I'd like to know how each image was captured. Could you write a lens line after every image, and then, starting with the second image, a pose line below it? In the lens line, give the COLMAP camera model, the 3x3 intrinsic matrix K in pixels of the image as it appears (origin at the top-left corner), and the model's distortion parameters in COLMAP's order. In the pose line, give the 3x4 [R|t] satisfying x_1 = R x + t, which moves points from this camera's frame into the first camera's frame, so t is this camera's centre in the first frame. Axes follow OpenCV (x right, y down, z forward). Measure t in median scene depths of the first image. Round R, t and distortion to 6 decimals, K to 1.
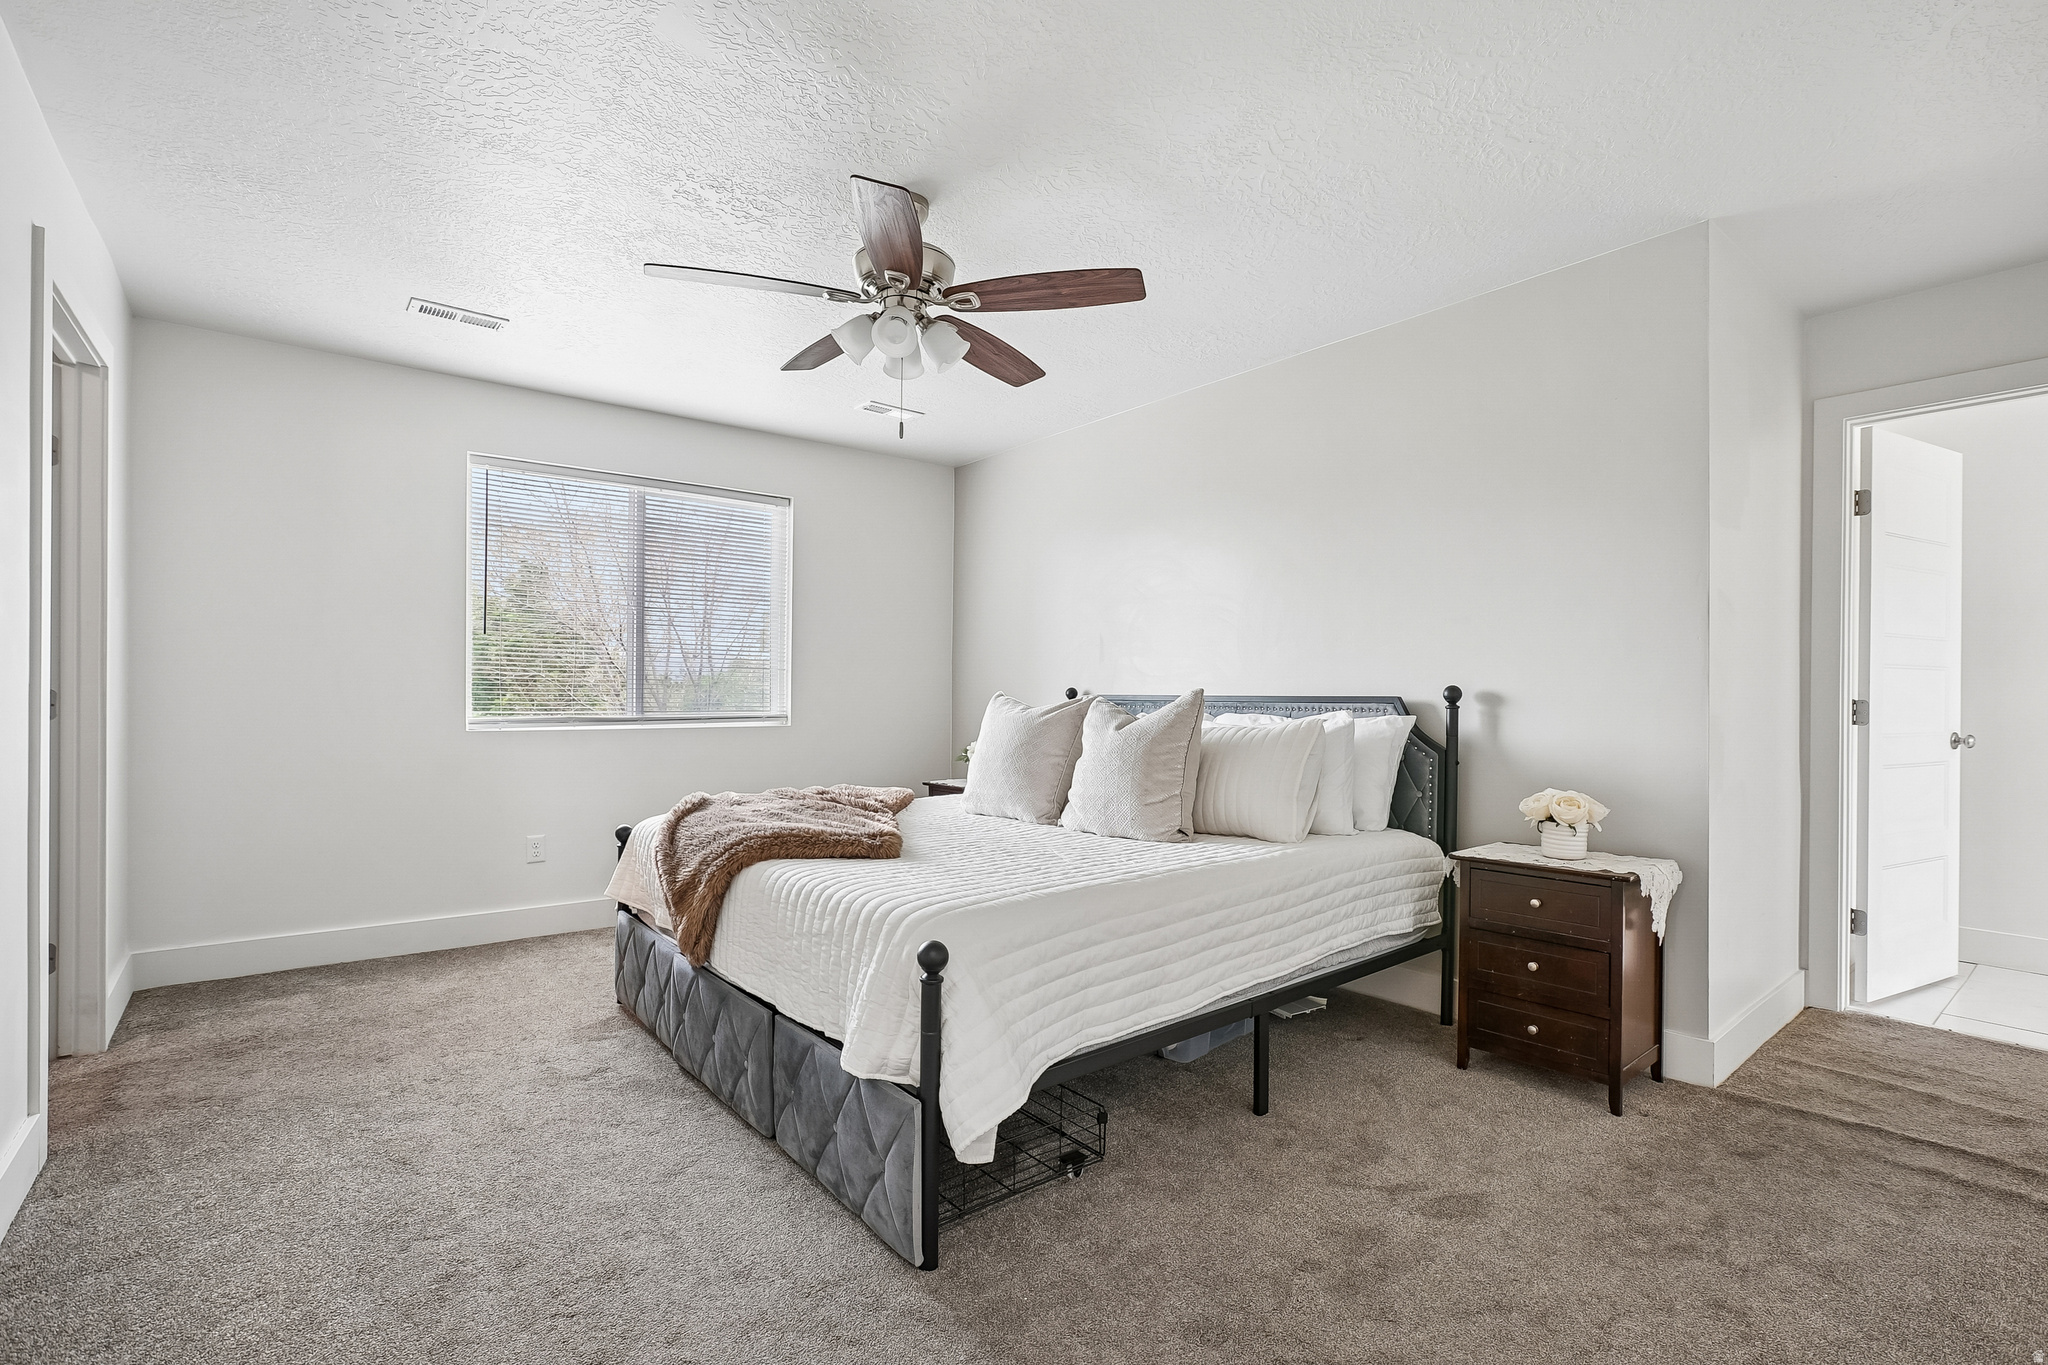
lens RADIAL K [[944.0, 0, 1039.8], [0, 944.0, 688.2], [0, 0, 1]] dist [-0.023482, 0.009100]
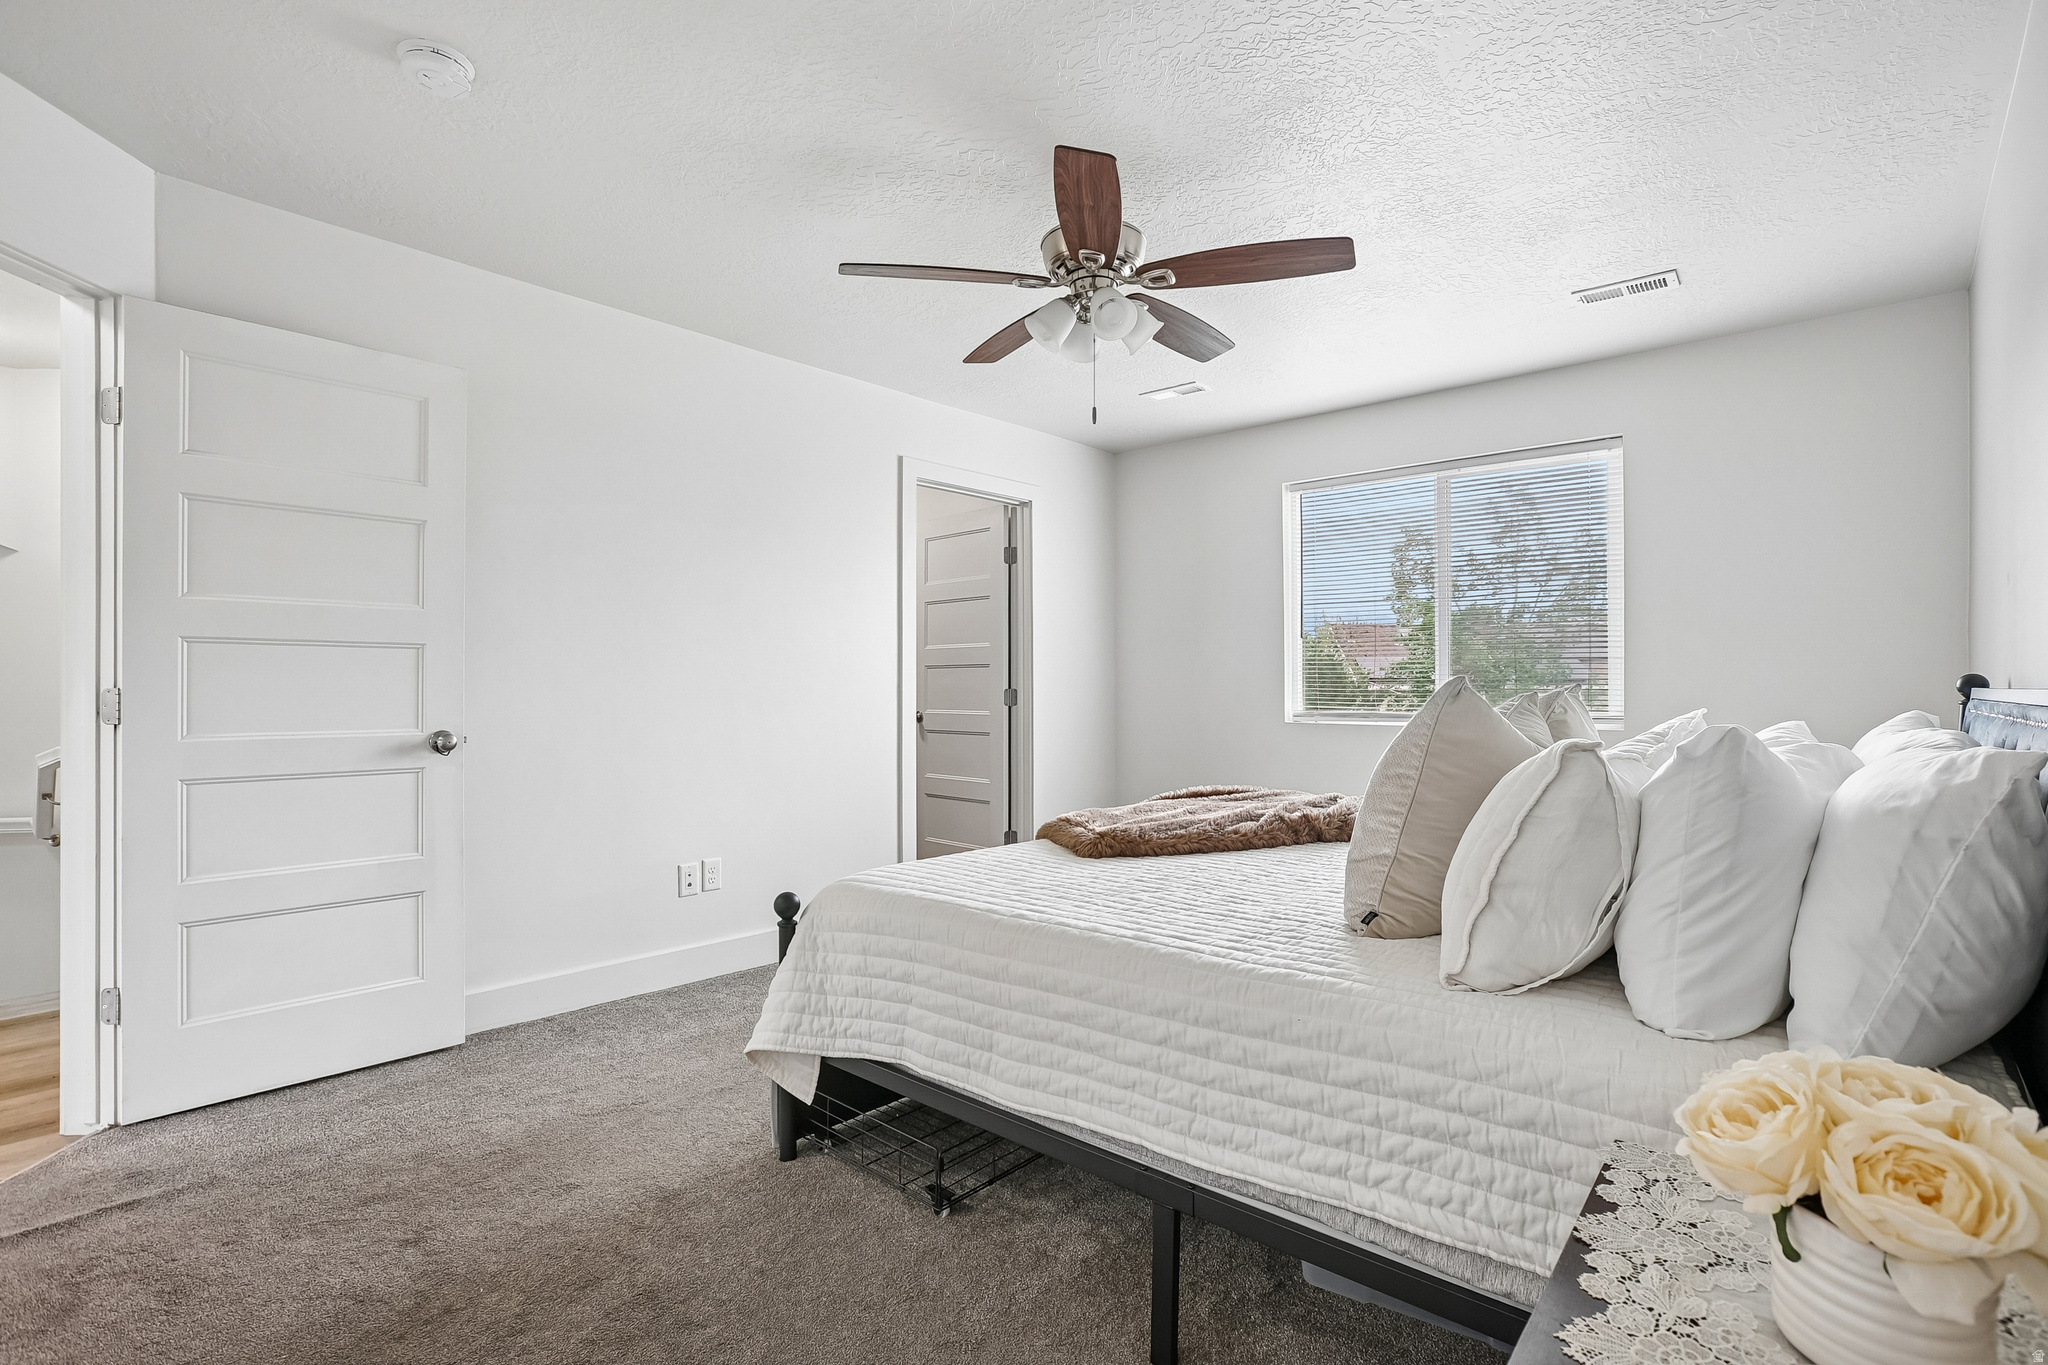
lens RADIAL K [[944.0, 0, 1038.1], [0, 944.0, 689.6], [0, 0, 1]] dist [-0.023482, 0.009100]
pose [[0.170173, -0.002294, -0.985412, 0.787791], [0.005717, 0.999983, -0.001341, 0.008562], [0.985398, -0.005405, 0.170183, 0.775313]]
